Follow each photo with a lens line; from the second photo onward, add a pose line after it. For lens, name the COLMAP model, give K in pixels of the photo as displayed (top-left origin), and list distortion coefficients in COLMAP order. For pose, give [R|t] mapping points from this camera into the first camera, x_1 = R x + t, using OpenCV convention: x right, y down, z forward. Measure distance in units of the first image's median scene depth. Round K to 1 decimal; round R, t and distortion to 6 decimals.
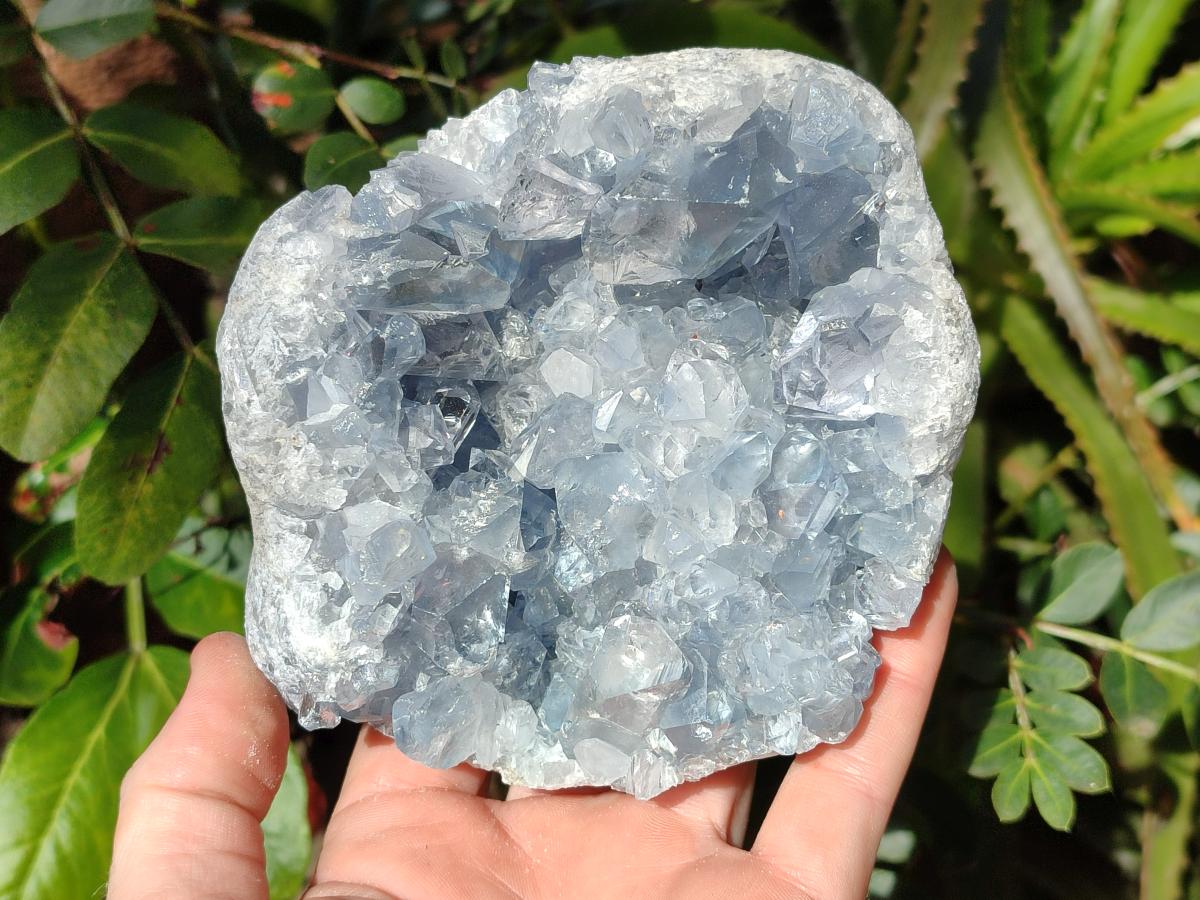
lens RADIAL K [[1739.0, 0, 589.3], [0, 1739.0, 453.1], [0, 0, 1]] dist [0.258589, -1.364033]
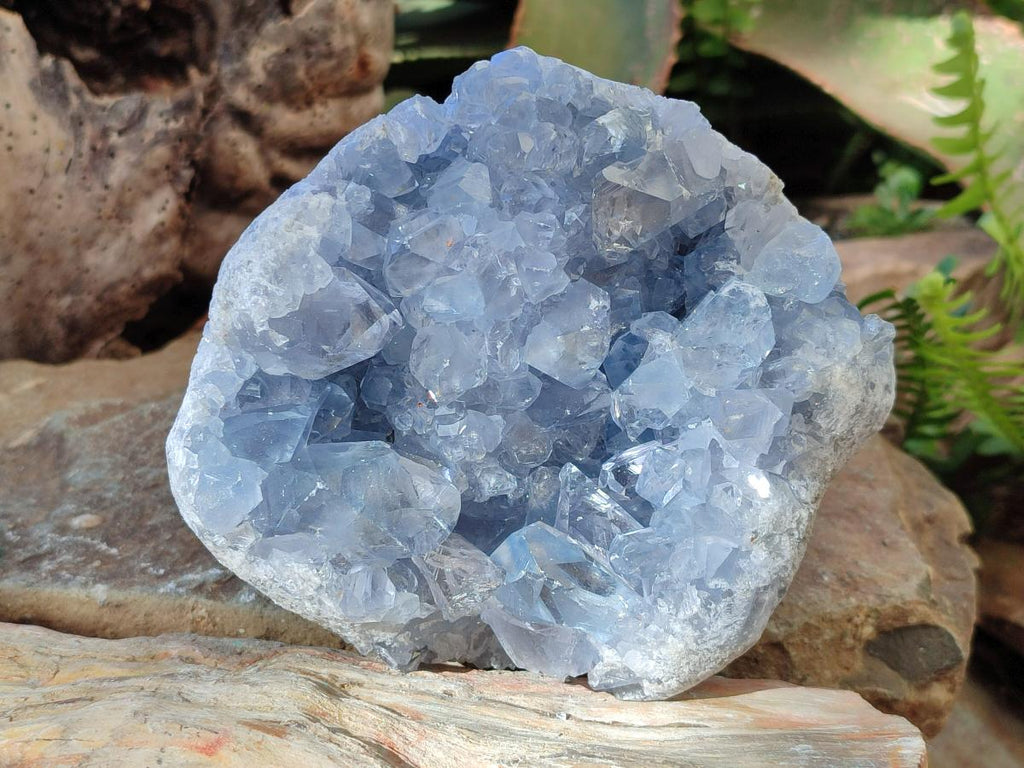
lens RADIAL K [[1484.0, 0, 502.9], [0, 1484.0, 386.7], [0, 0, 1]] dist [0.258589, -1.364033]
pose [[-0.809466, -0.585121, -0.048965, 0.073544], [0.587082, -0.805119, -0.084367, 0.060546], [0.009942, -0.097038, 0.995231, 0.019505]]
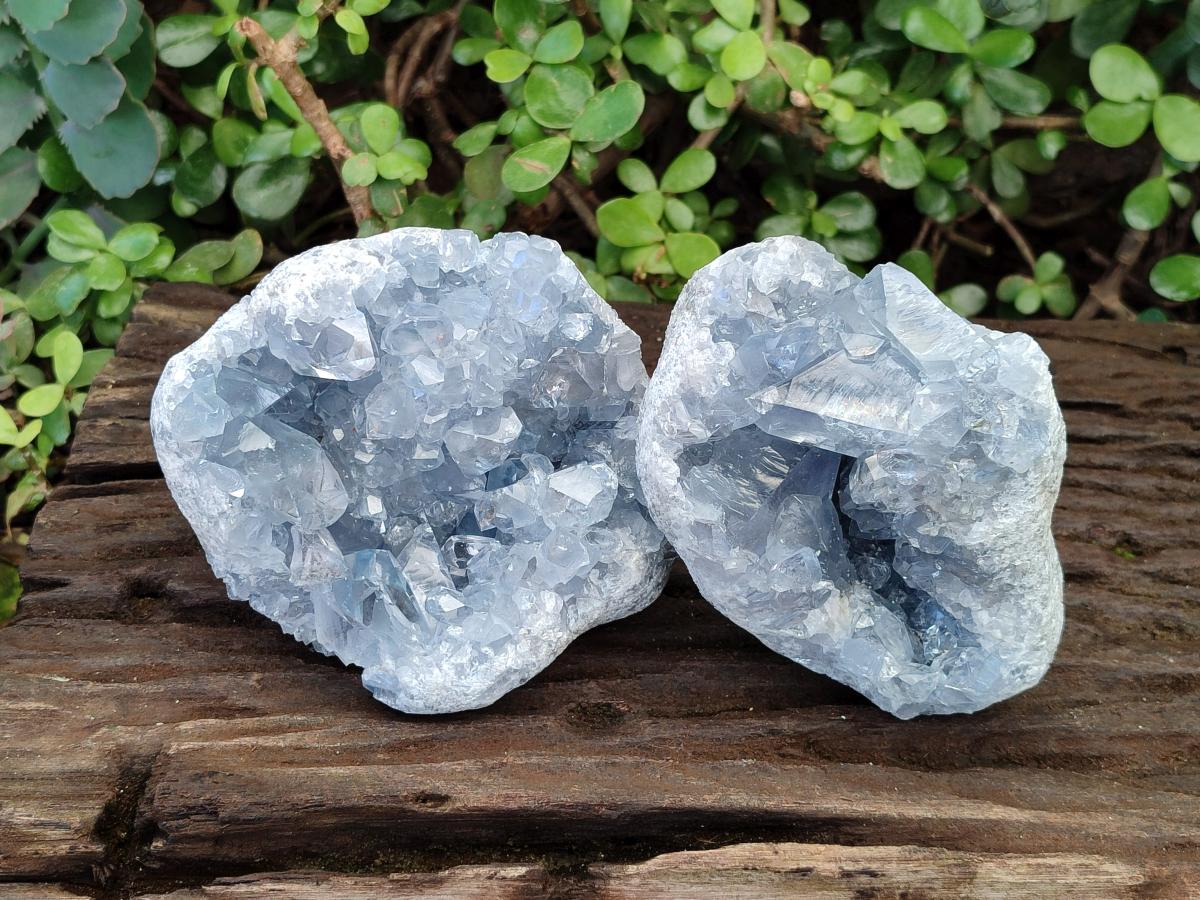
lens RADIAL K [[1739.0, 0, 589.3], [0, 1739.0, 453.1], [0, 0, 1]] dist [0.258589, -1.364033]
pose [[-0.401956, -0.905697, -0.134700, 0.169802], [0.903680, -0.416099, 0.101116, -0.045387], [-0.147629, -0.081082, 0.985714, -0.552287]]
